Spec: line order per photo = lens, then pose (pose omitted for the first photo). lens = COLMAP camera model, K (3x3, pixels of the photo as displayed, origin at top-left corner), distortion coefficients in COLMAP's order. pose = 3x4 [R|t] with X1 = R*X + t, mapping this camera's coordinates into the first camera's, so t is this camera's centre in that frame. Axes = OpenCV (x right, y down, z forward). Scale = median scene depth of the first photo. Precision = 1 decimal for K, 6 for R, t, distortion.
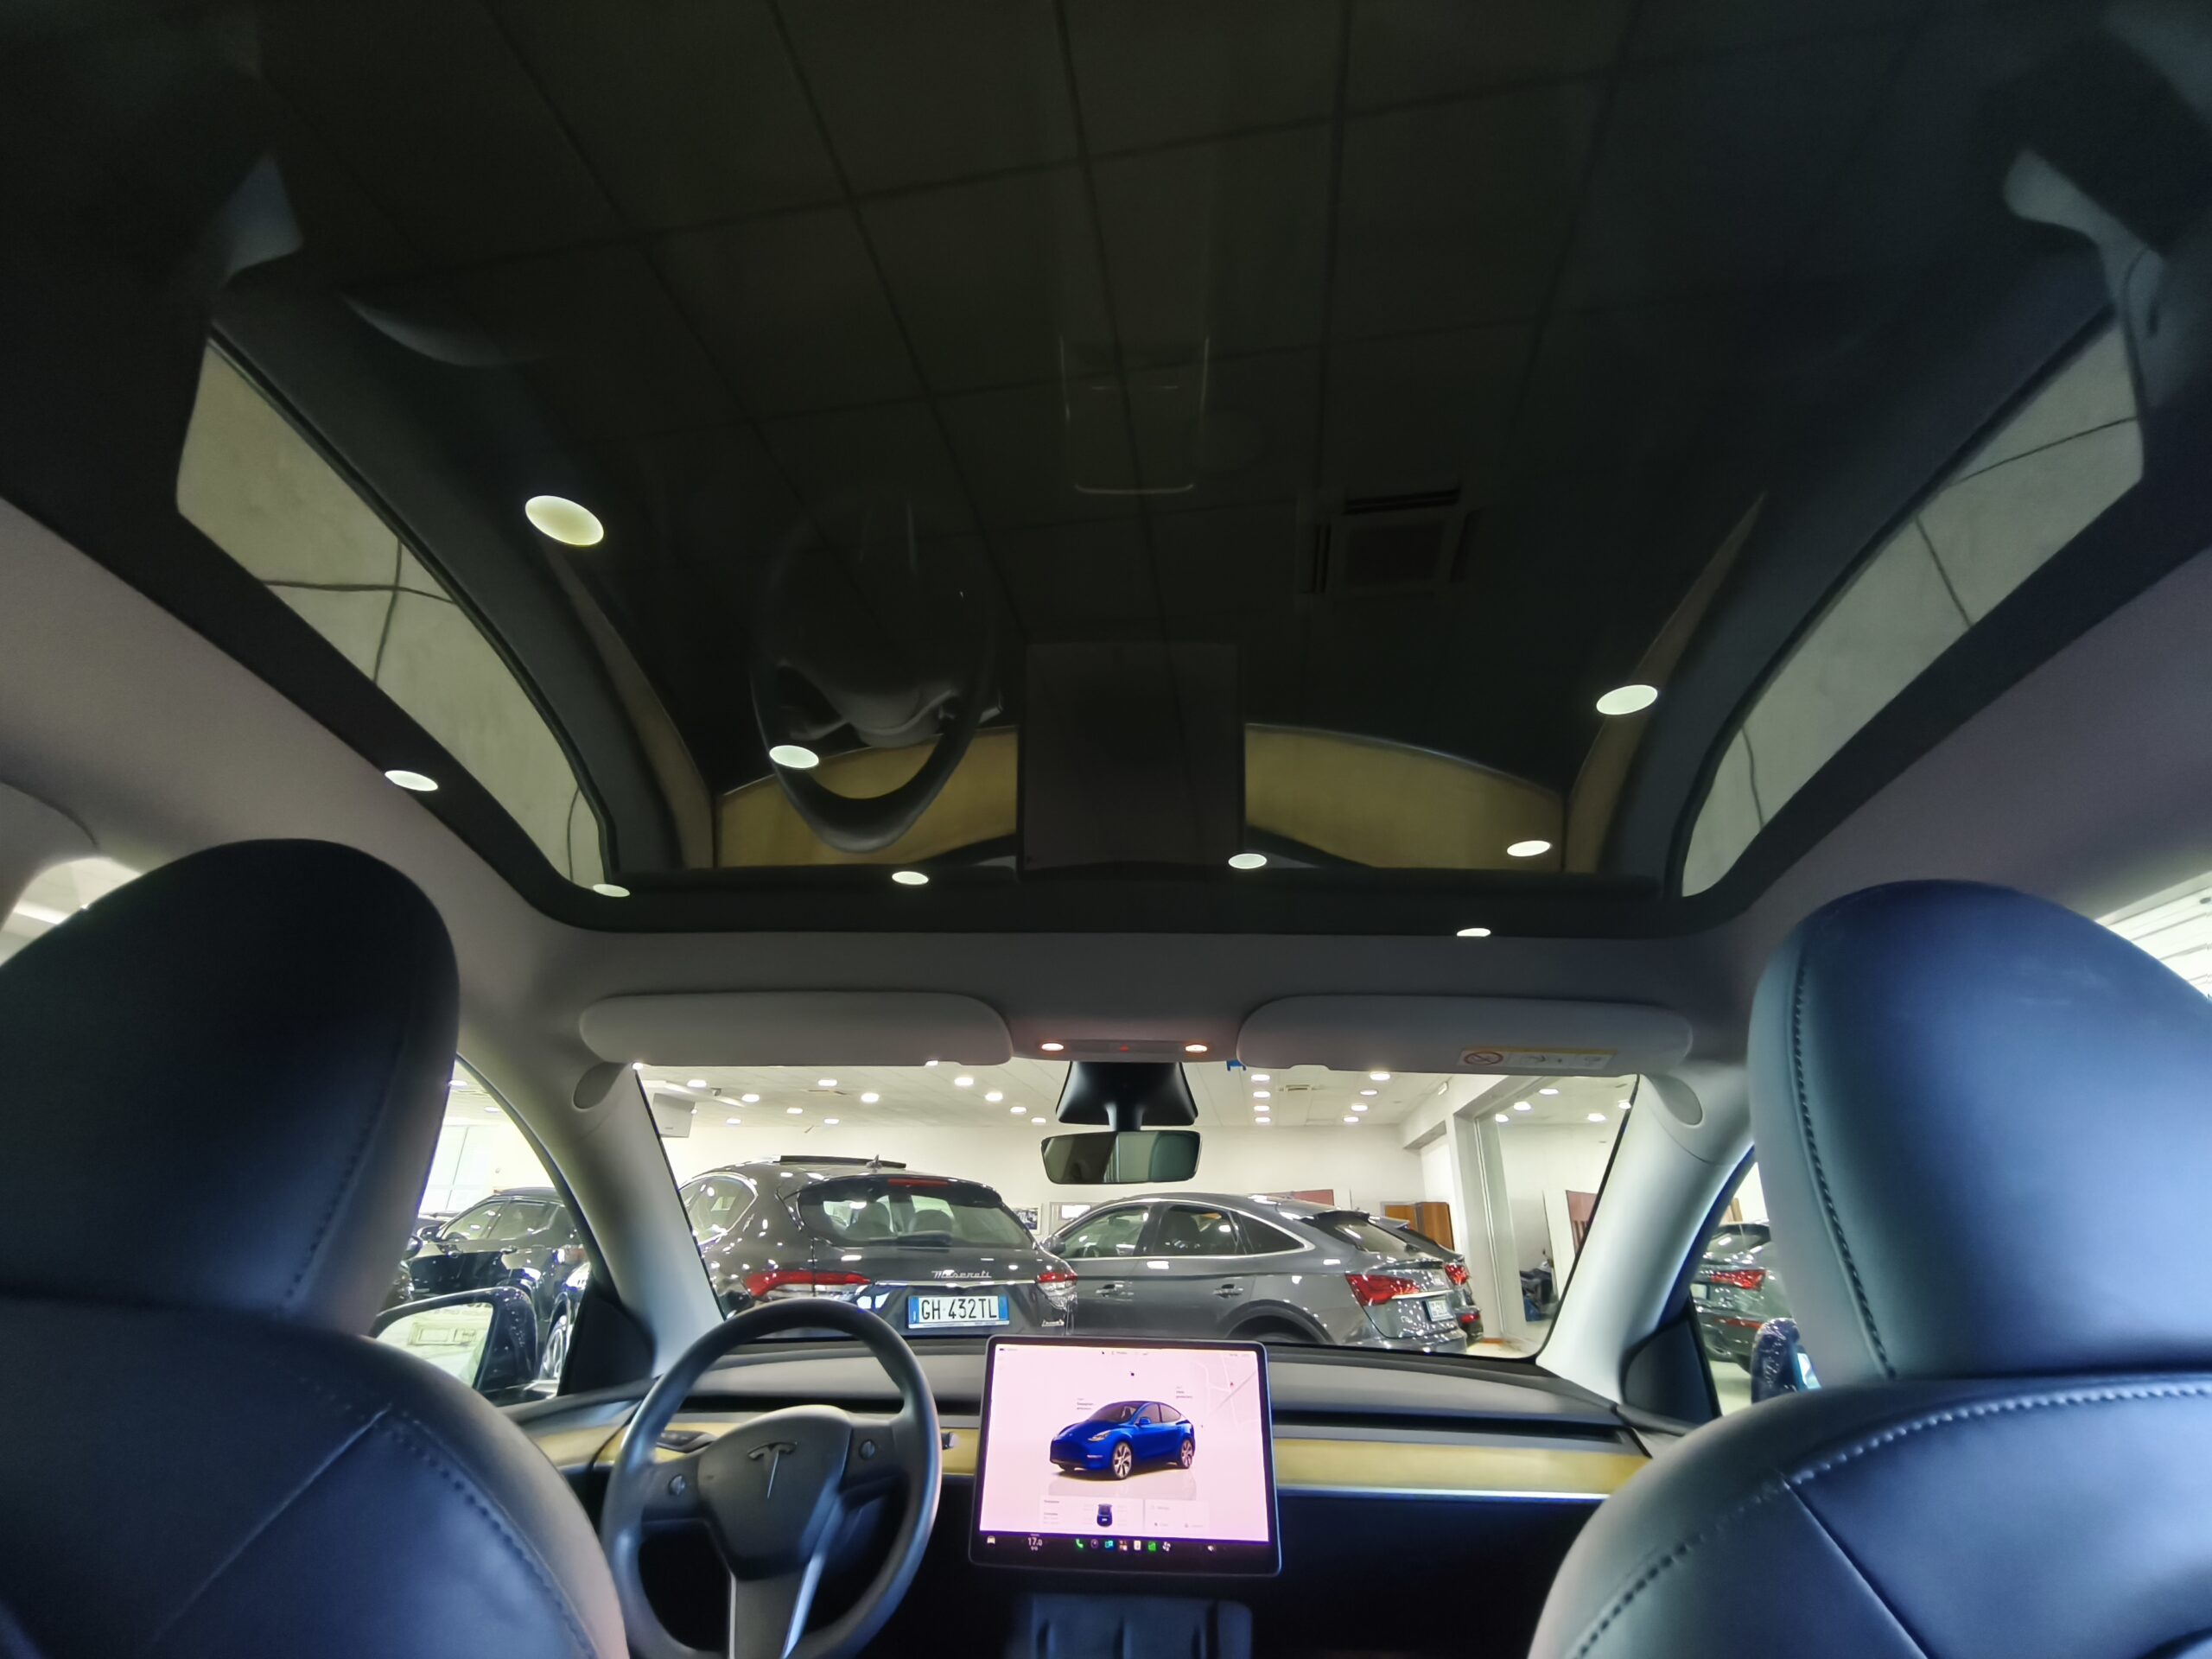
lens RADIAL K [[961.1, 0, 1110.7], [0, 961.1, 830.7], [0, 0, 1]] dist [-0.001701, -0.000012]
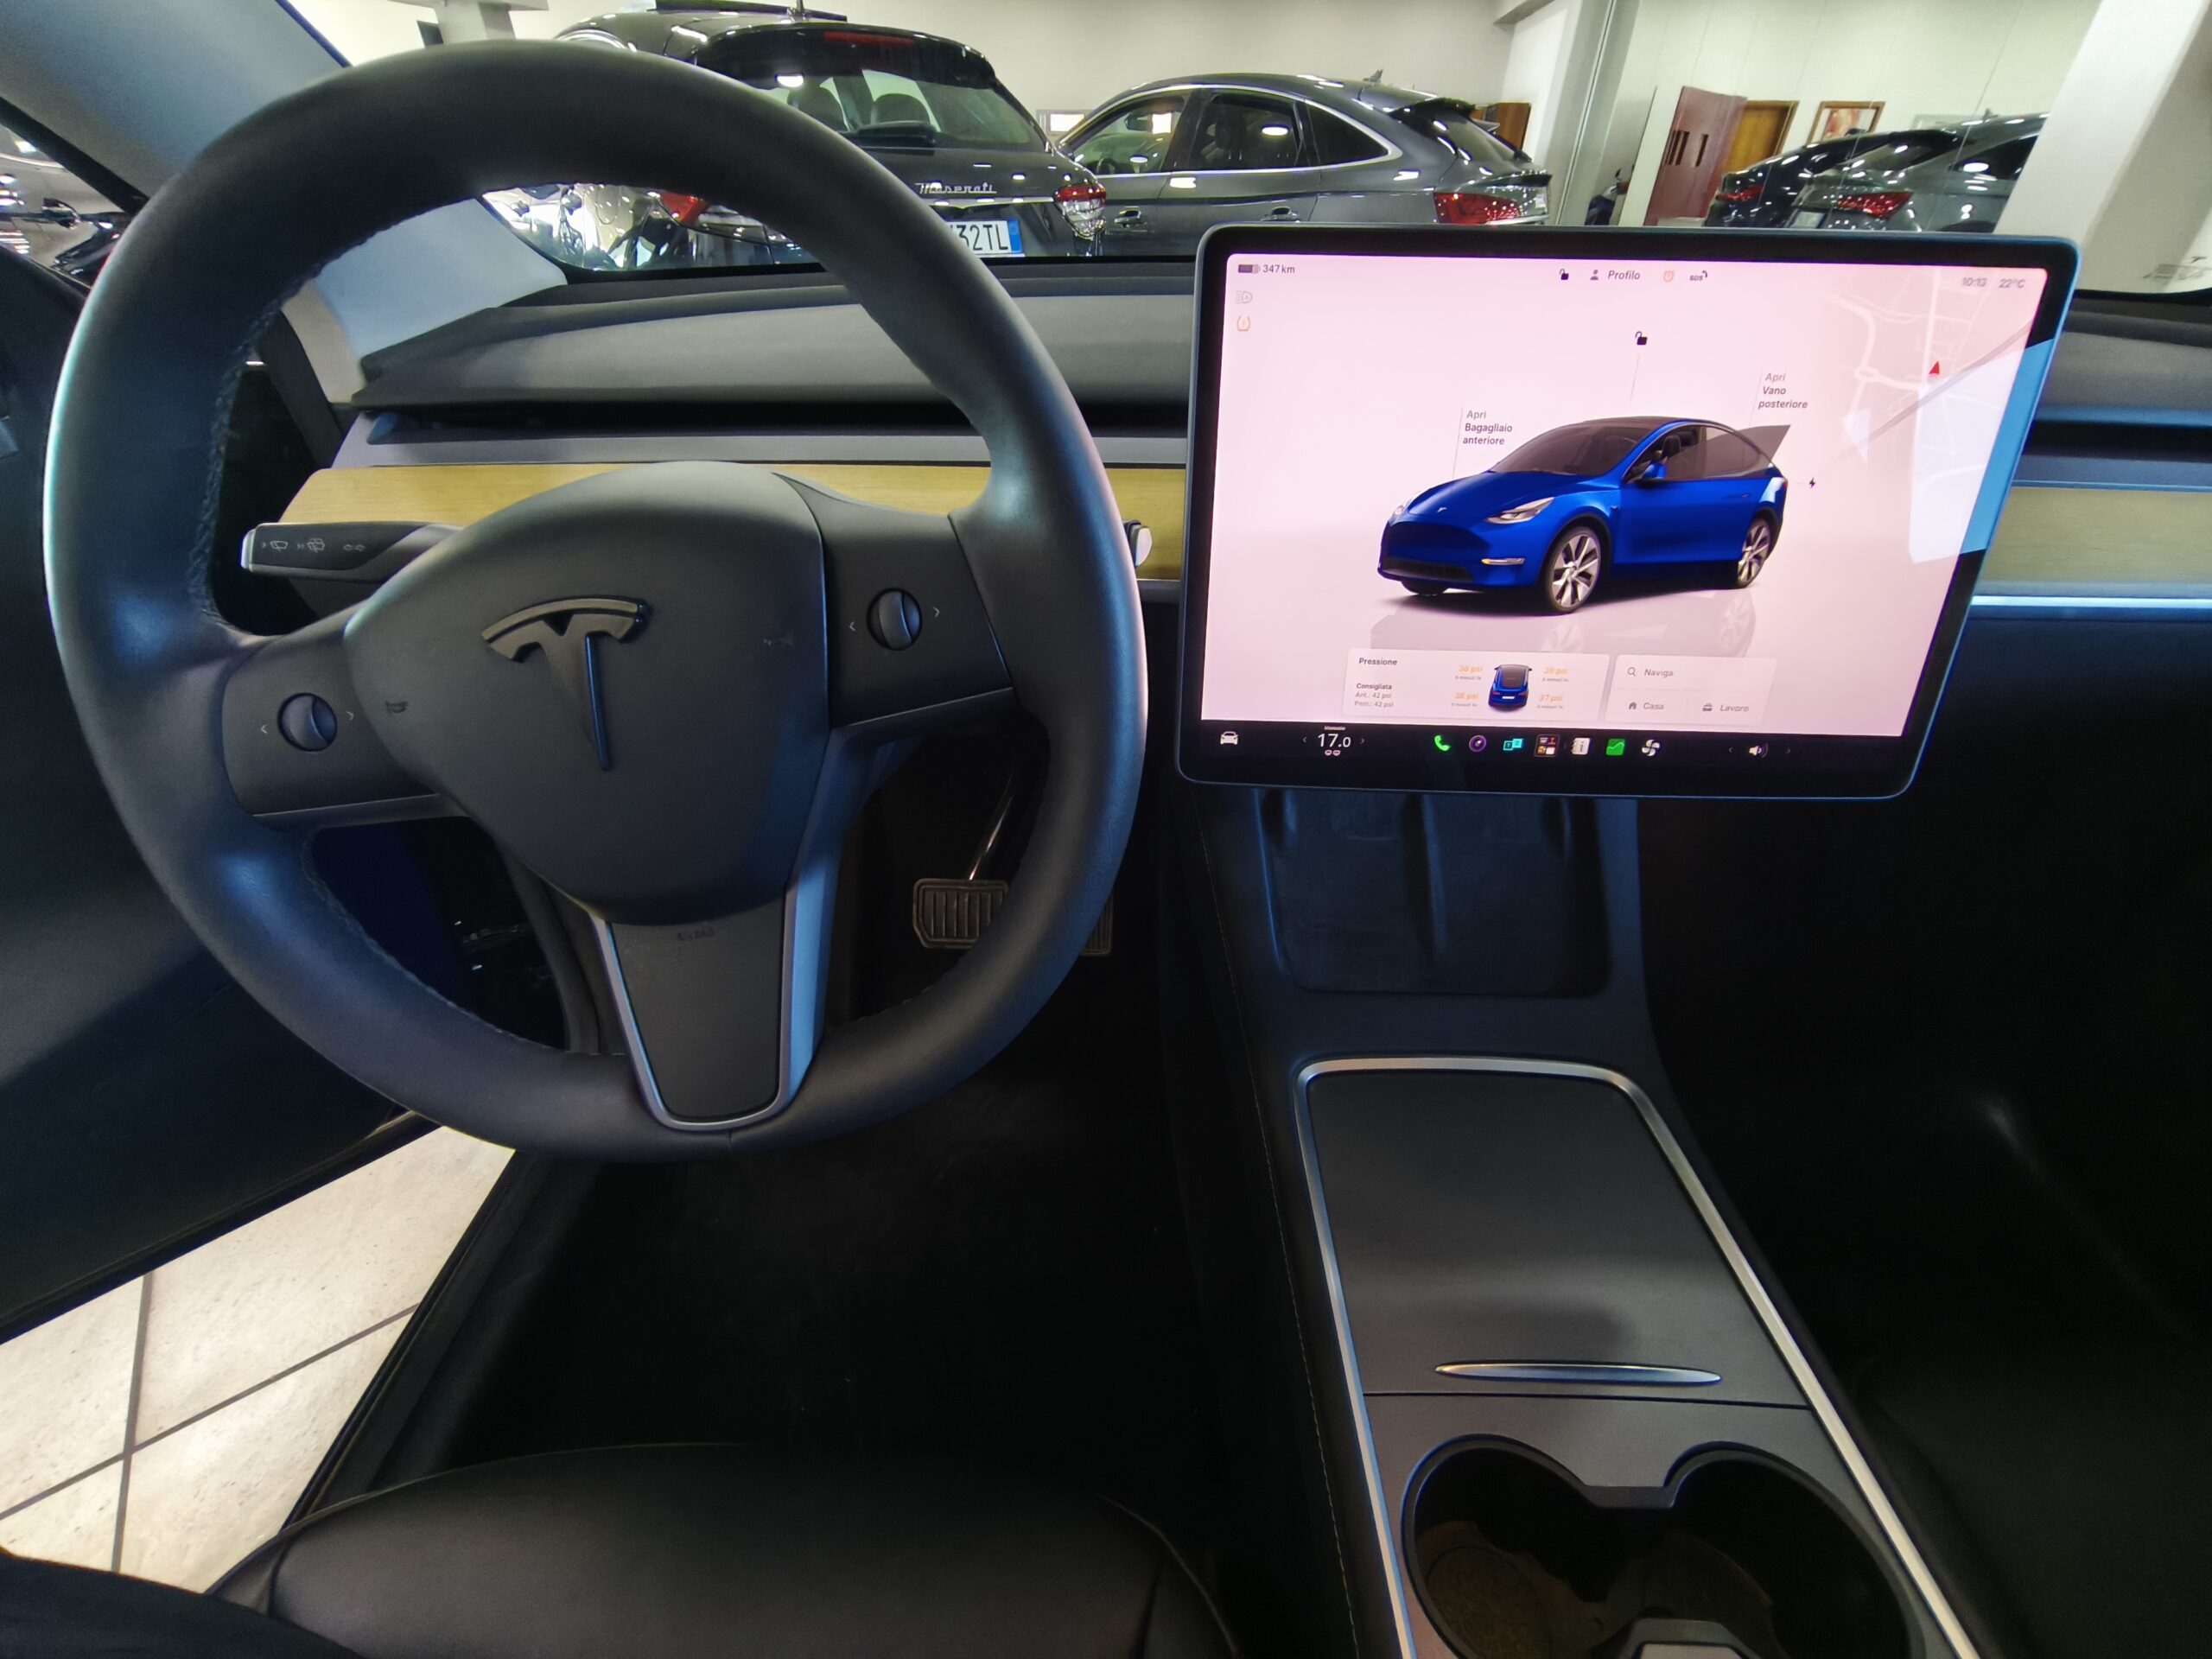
lens RADIAL K [[948.5, 0, 1106.8], [0, 948.5, 844.9], [0, 0, 1]] dist [-0.006234, 0.000514]
pose [[0.999933, -0.011501, 0.001230, -0.145542], [0.004939, 0.520730, 0.853707, 0.334648], [-0.010458, -0.853644, 0.520752, 0.607965]]
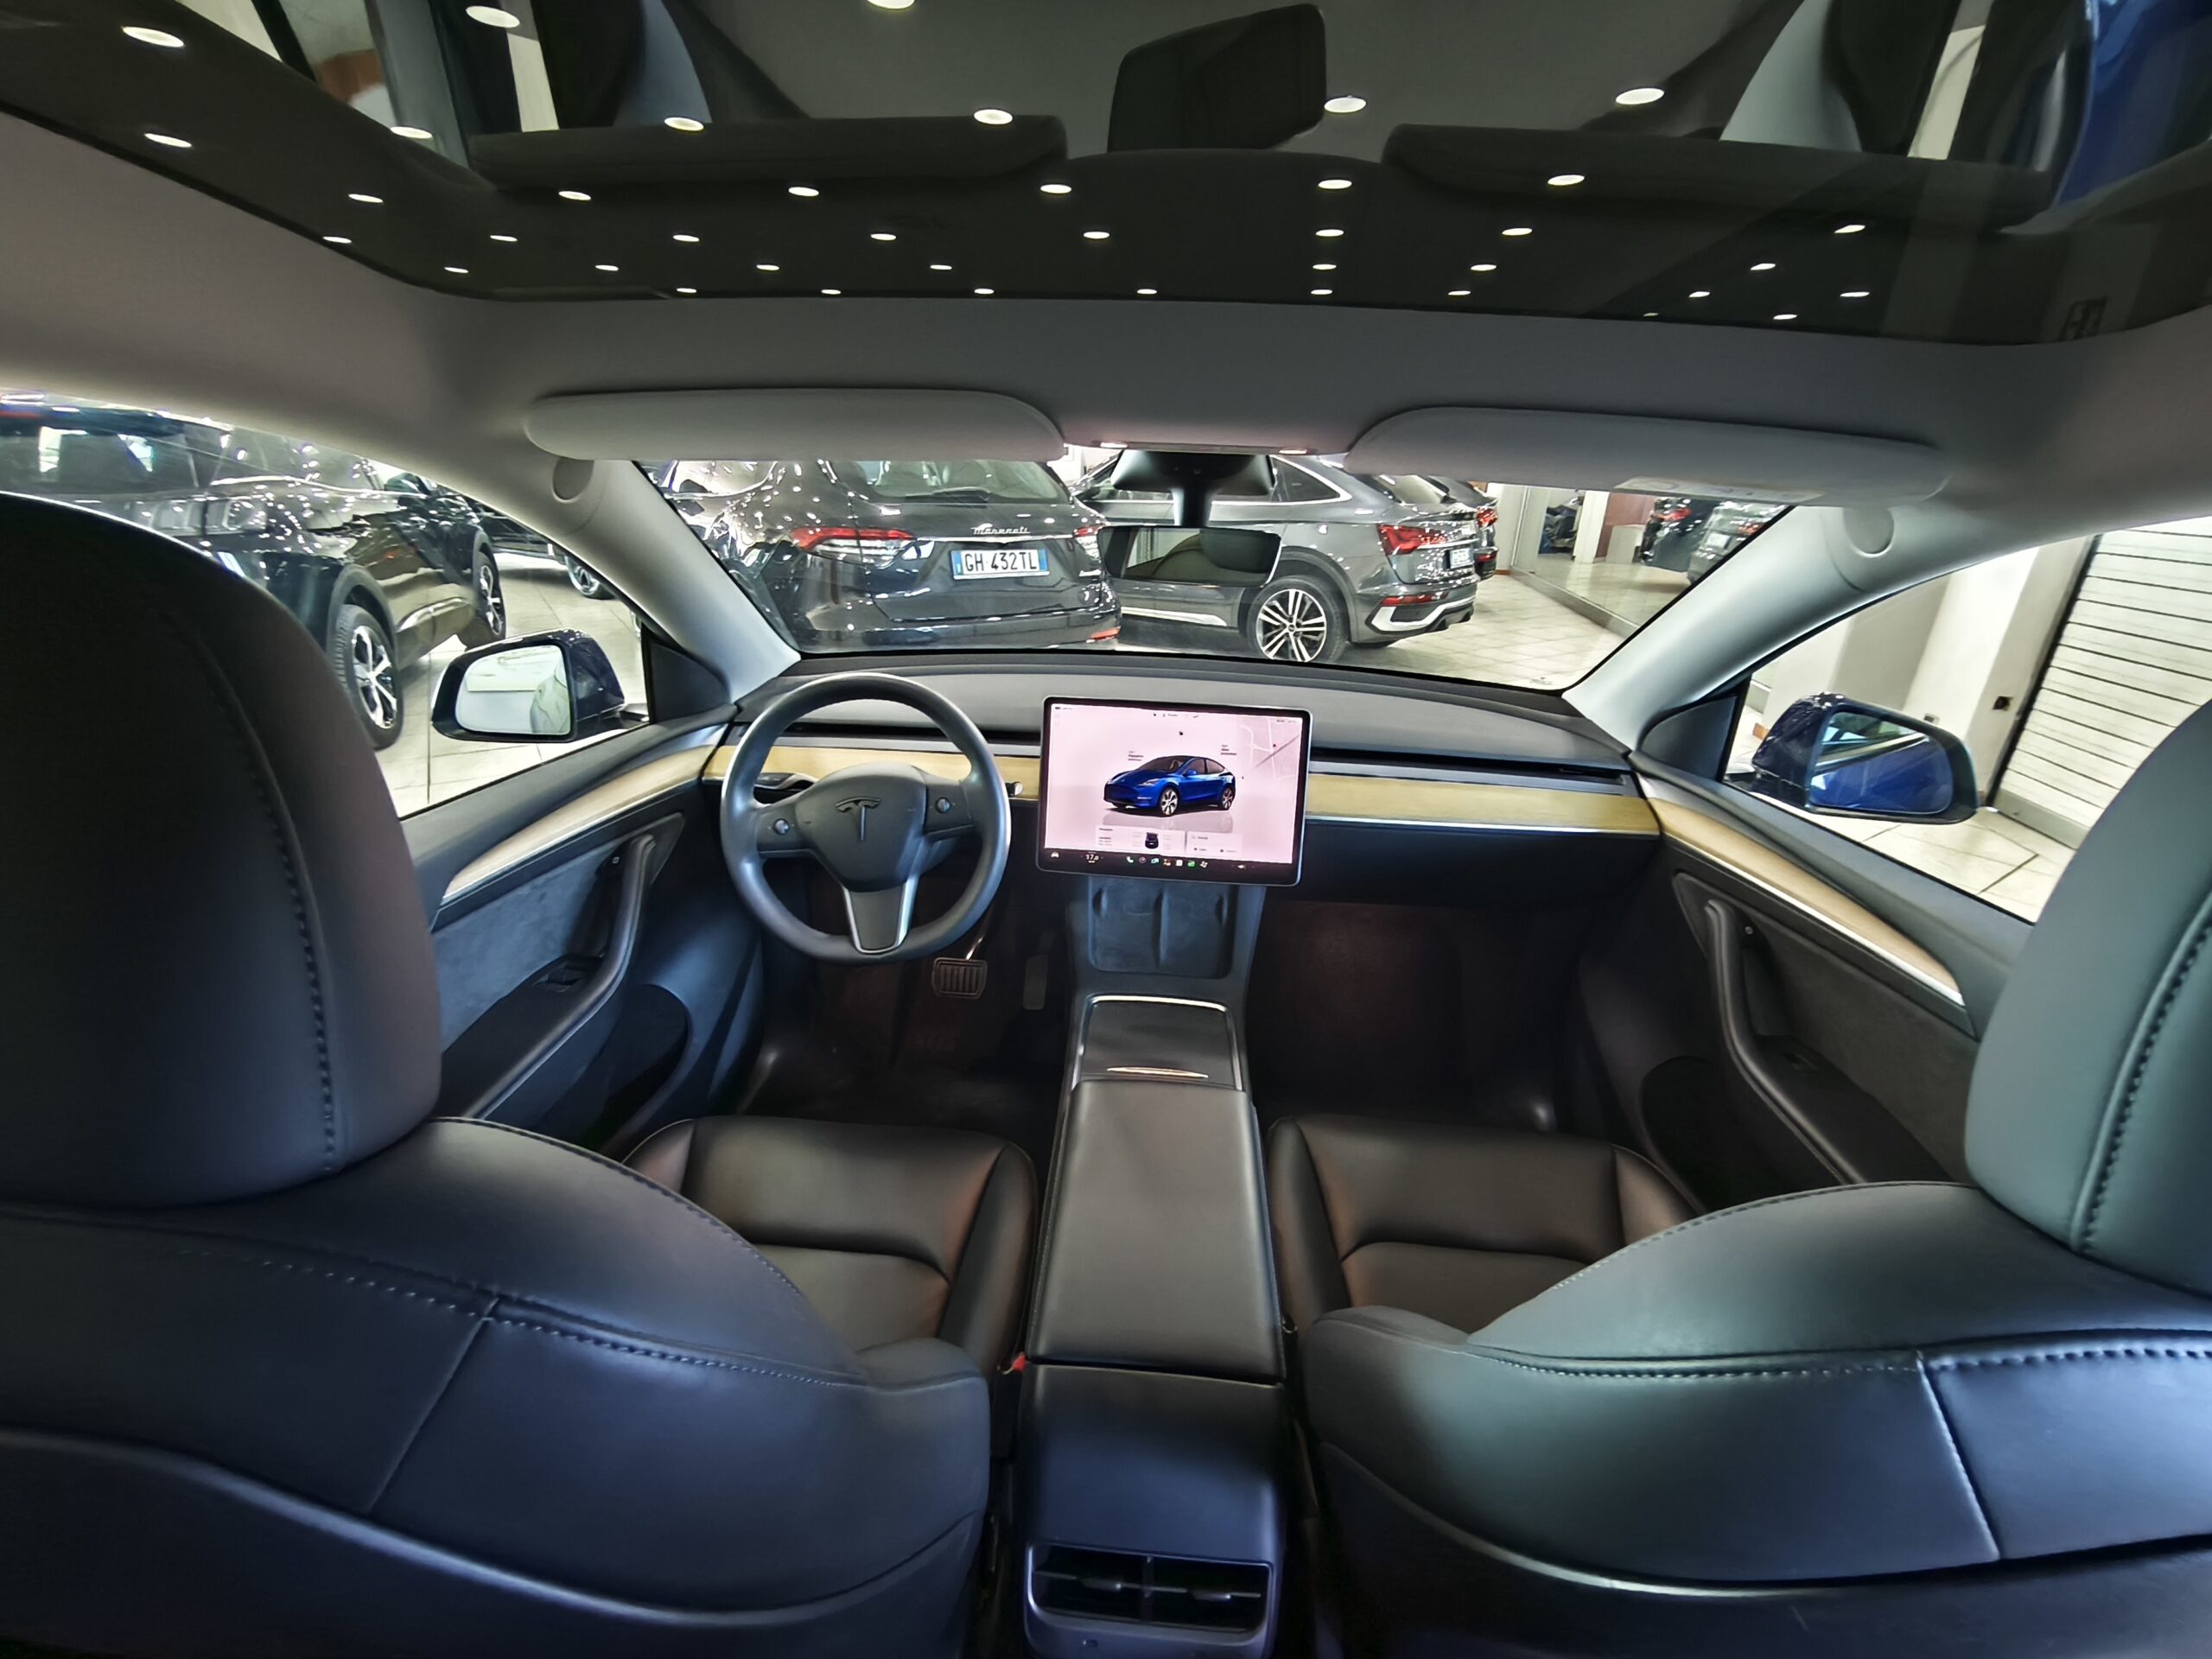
lens RADIAL K [[958.3, 0, 1102.3], [0, 958.3, 862.3], [0, 0, 1]] dist [-0.001115, 0.000189]
pose [[0.999139, 0.031763, -0.026682, -0.028355], [-0.002773, 0.692901, 0.721027, -0.084348], [0.041390, -0.720333, 0.692393, 0.147446]]
